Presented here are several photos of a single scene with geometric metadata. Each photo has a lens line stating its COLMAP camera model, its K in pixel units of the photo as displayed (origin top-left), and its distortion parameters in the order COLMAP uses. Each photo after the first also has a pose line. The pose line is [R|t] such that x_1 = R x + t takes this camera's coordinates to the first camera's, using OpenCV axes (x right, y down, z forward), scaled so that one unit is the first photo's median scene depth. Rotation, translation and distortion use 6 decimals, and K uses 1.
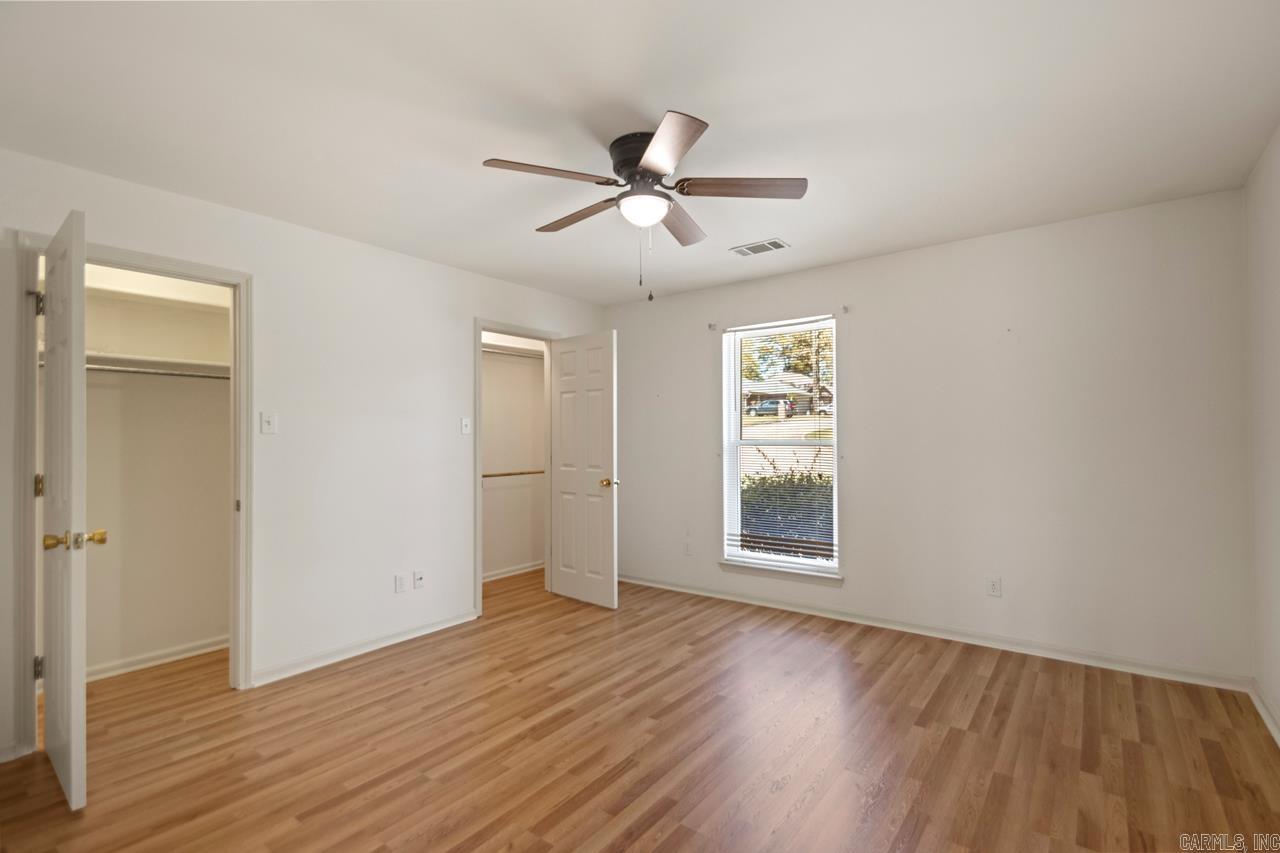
lens RADIAL K [[591.9, 0, 646.1], [0, 591.9, 429.7], [0, 0, 1]] dist [0.018829, -0.016213]
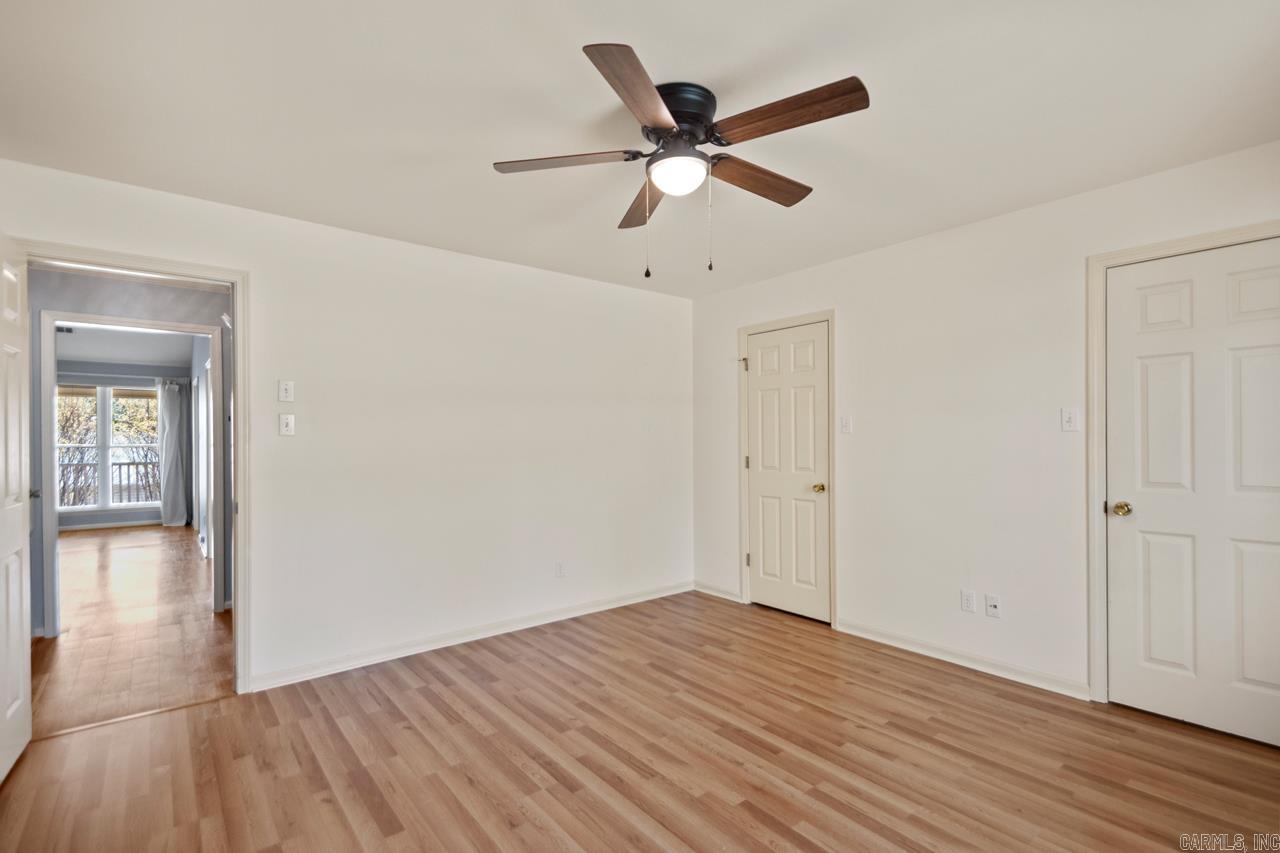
lens RADIAL K [[591.9, 0, 646.5], [0, 591.9, 432.8], [0, 0, 1]] dist [0.018829, -0.016213]
pose [[-0.244785, 0.002441, -0.969574, 0.700052], [0.013618, 0.999907, -0.000921, 0.005046], [0.969482, -0.013429, -0.244795, 0.953903]]
